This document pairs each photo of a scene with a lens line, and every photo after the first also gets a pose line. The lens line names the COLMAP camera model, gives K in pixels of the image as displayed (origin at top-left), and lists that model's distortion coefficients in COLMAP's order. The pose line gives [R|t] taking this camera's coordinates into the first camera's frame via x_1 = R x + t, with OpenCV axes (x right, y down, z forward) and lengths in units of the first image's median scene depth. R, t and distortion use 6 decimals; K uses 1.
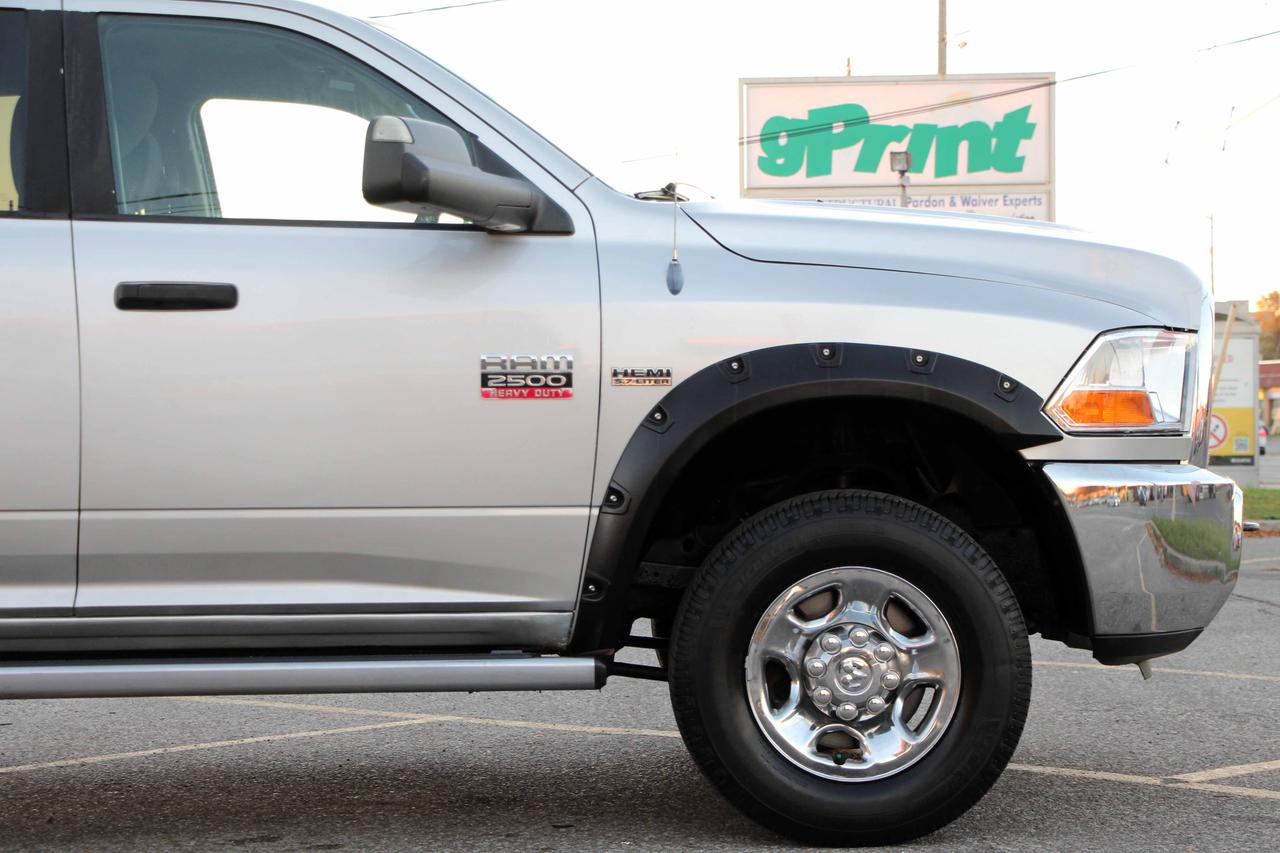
lens RADIAL K [[2871.1, 0, 640.0], [0, 2871.1, 426.5], [0, 0, 1]] dist [0.297772, 0.119075]
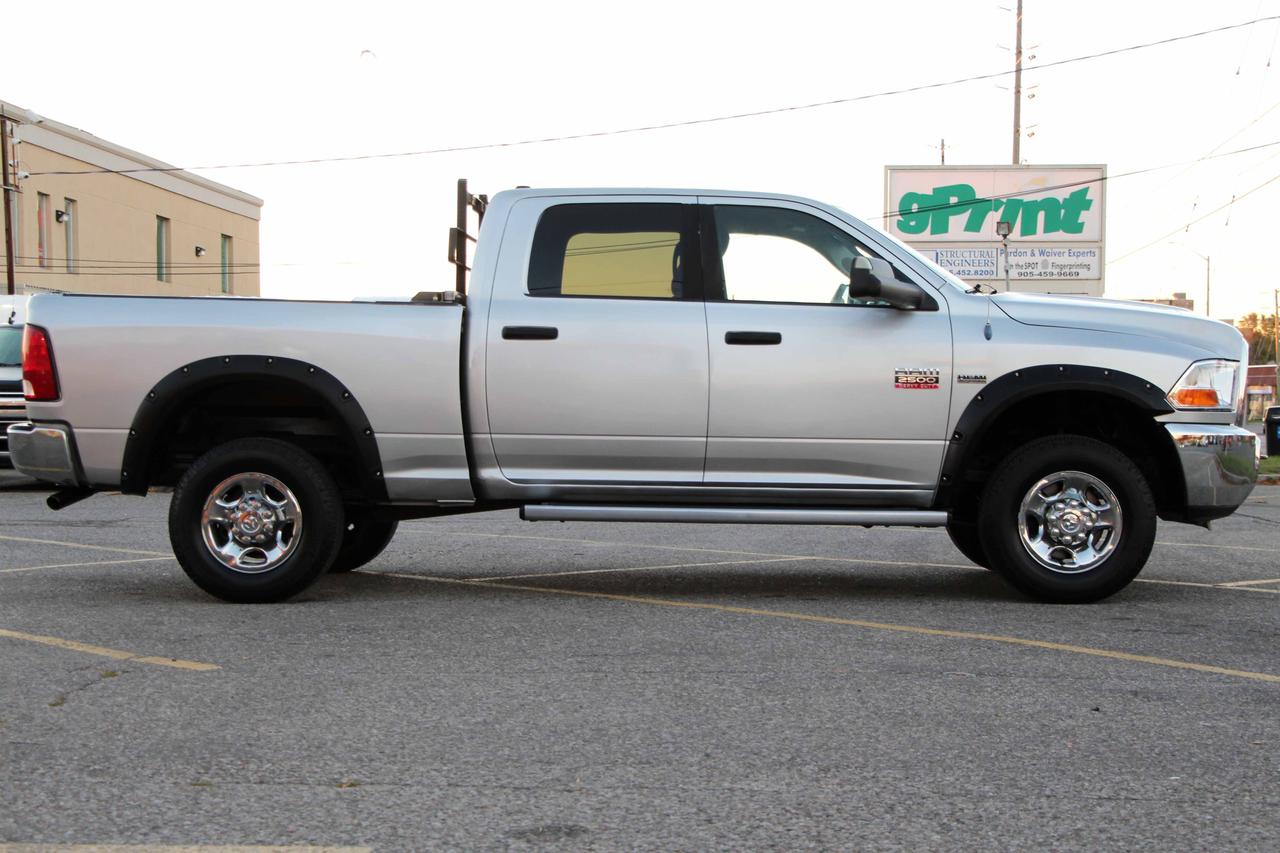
lens RADIAL K [[2087.6, 0, 640.0], [0, 2087.6, 426.5], [0, 0, 1]] dist [0.114903, 0.048626]
pose [[0.997522, 0.019027, -0.067731, -0.135323], [-0.018307, 0.999769, 0.011238, 0.004679], [0.067929, -0.009971, 0.997640, -0.541606]]
